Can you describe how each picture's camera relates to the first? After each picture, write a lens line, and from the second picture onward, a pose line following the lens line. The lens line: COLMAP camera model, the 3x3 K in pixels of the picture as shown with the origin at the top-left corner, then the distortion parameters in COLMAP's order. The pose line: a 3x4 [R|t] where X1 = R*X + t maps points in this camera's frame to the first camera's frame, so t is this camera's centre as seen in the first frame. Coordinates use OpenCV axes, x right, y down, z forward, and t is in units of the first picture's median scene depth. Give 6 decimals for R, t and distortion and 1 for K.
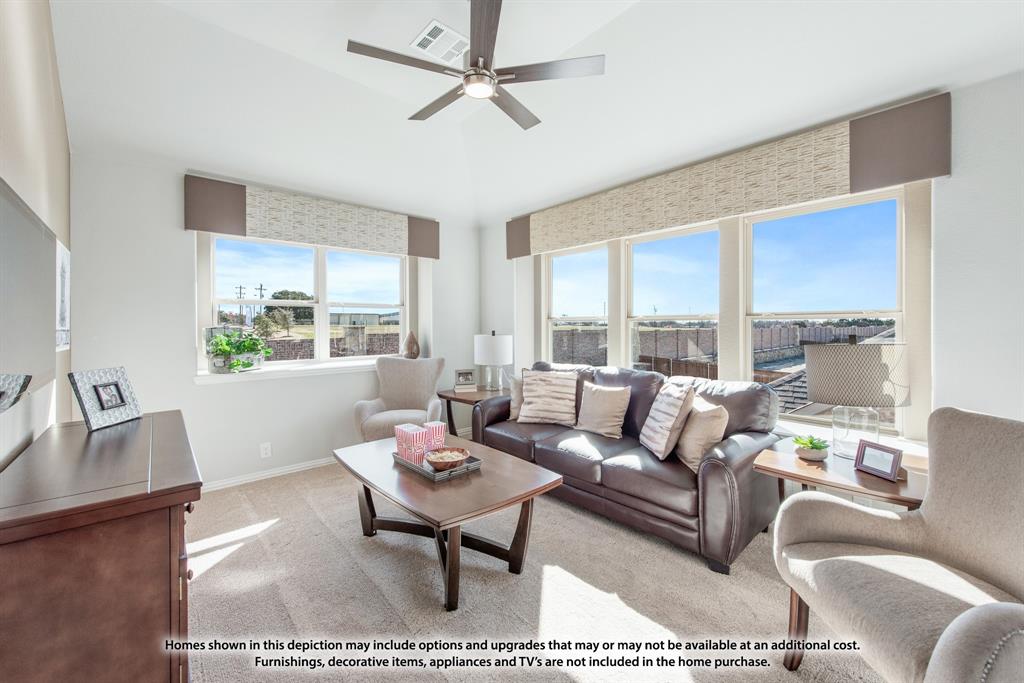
lens RADIAL K [[413.9, 0, 515.7], [0, 413.9, 332.7], [0, 0, 1]] dist [0.000938, -0.000114]
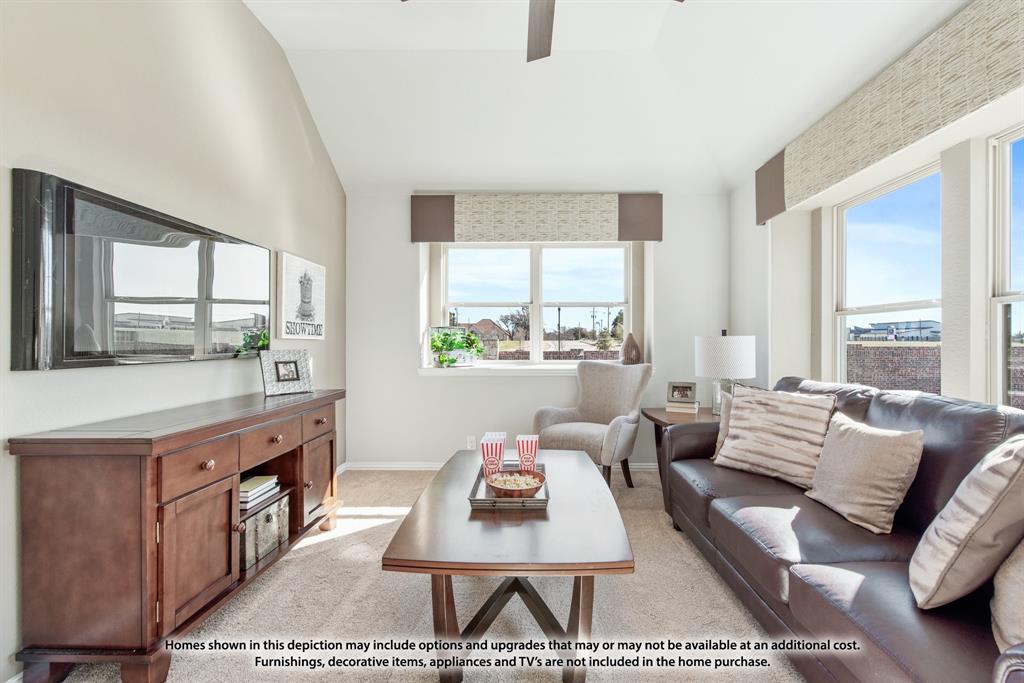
lens RADIAL K [[439.7, 0, 512.0], [0, 439.7, 341.5], [0, 0, 1]] dist [0.023435, -0.000290]
pose [[0.732442, 0.006675, -0.680797, 0.242055], [-0.017048, 0.999818, -0.008538, 0.034282], [0.680616, 0.017860, 0.732423, 0.261486]]
